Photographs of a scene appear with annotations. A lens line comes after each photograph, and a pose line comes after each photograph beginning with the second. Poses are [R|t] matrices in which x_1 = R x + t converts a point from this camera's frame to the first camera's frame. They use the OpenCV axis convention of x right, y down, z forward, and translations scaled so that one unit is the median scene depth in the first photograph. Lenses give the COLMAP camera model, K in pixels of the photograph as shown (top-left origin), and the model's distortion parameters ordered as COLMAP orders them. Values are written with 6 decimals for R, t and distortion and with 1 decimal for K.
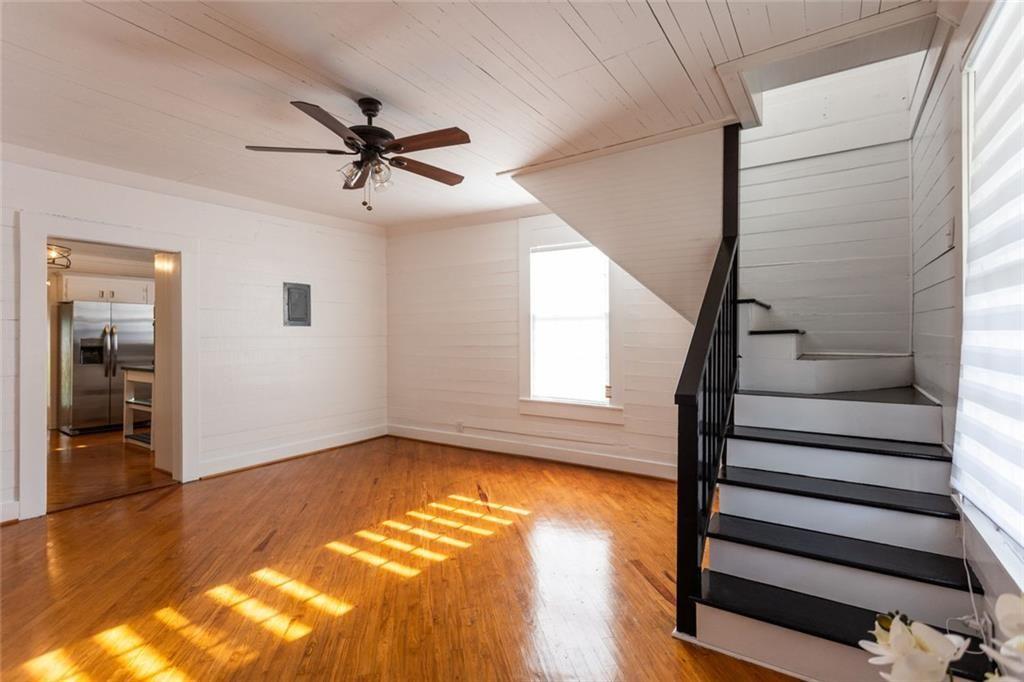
lens RADIAL K [[486.8, 0, 500.9], [0, 486.8, 338.9], [0, 0, 1]] dist [0.000594, 0.000803]
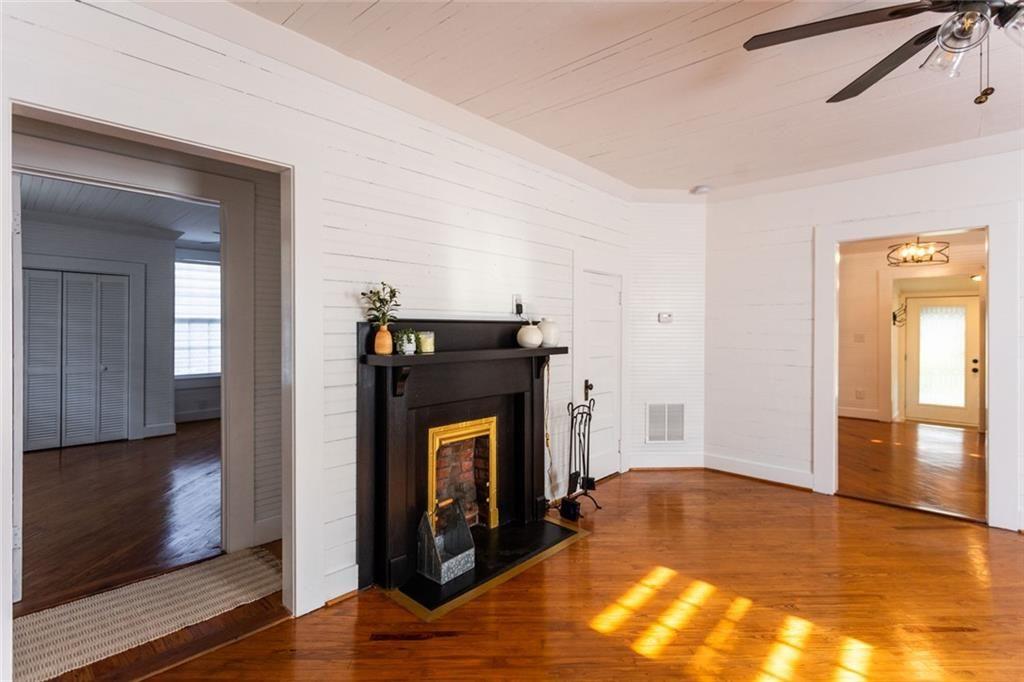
lens RADIAL K [[486.8, 0, 508.3], [0, 486.8, 331.6], [0, 0, 1]] dist [0.000594, 0.000803]
pose [[-0.146631, 0.005599, -0.989175, 0.275073], [-0.009683, 0.999928, 0.007095, -0.011609], [0.989144, 0.010618, -0.146566, 0.443342]]
